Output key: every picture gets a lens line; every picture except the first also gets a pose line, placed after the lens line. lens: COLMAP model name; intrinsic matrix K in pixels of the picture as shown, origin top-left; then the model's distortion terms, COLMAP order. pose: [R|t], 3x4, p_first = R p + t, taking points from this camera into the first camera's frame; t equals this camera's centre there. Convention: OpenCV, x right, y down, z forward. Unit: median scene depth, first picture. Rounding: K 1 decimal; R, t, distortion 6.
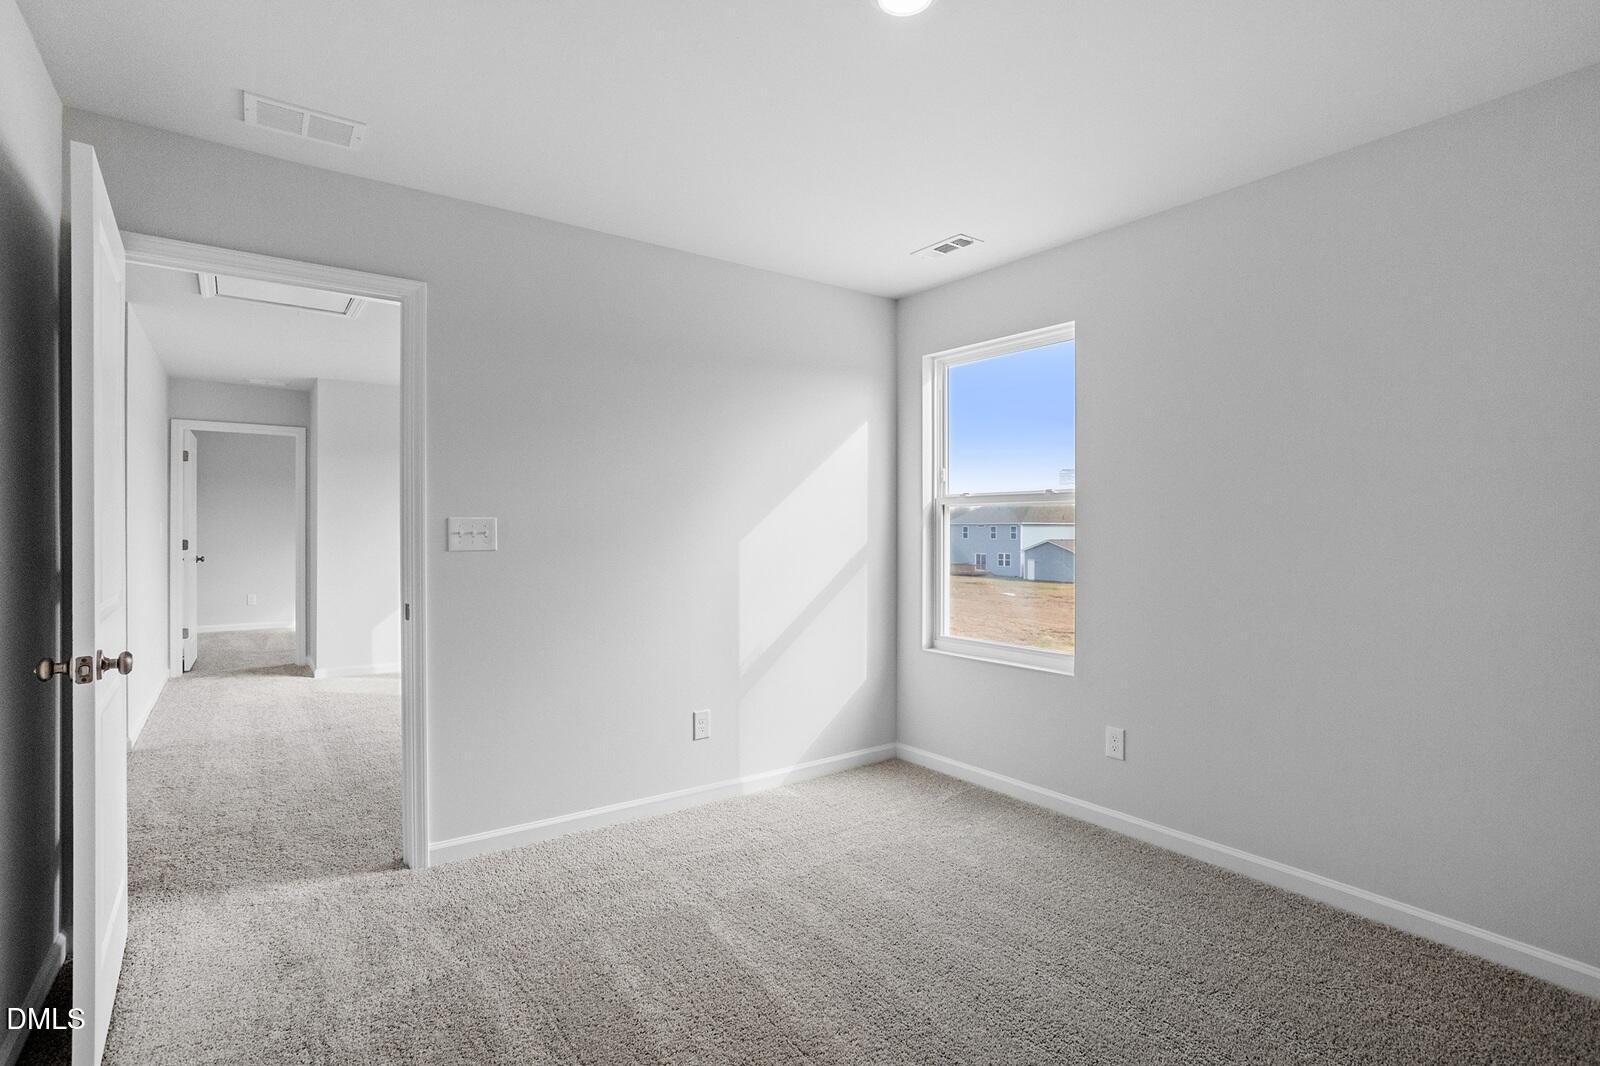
lens RADIAL K [[770.7, 0, 804.2], [0, 770.7, 532.5], [0, 0, 1]] dist [0.003476, 0.000807]
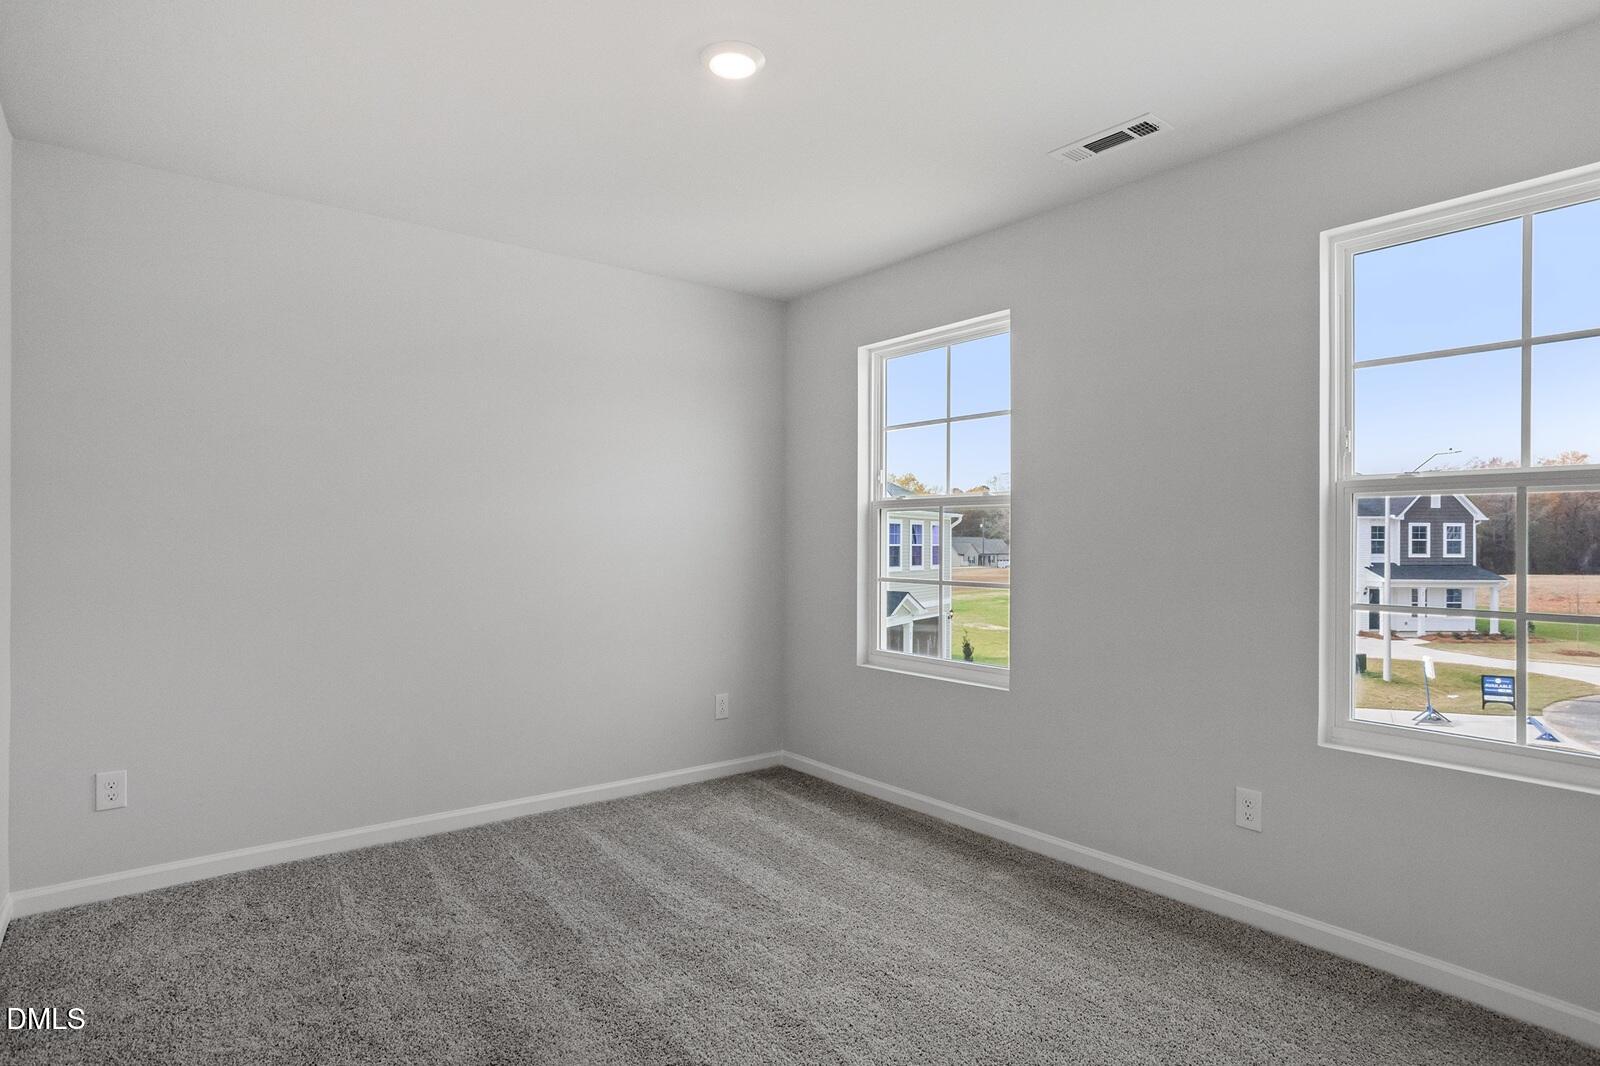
lens RADIAL K [[961.0, 0, 797.1], [0, 961.0, 534.2], [0, 0, 1]] dist [0.001738, 0.001164]
pose [[0.999723, -0.003930, -0.023221, 0.112291], [0.003831, 0.999983, -0.004284, -0.001427], [0.023238, 0.004194, 0.999721, -0.160317]]
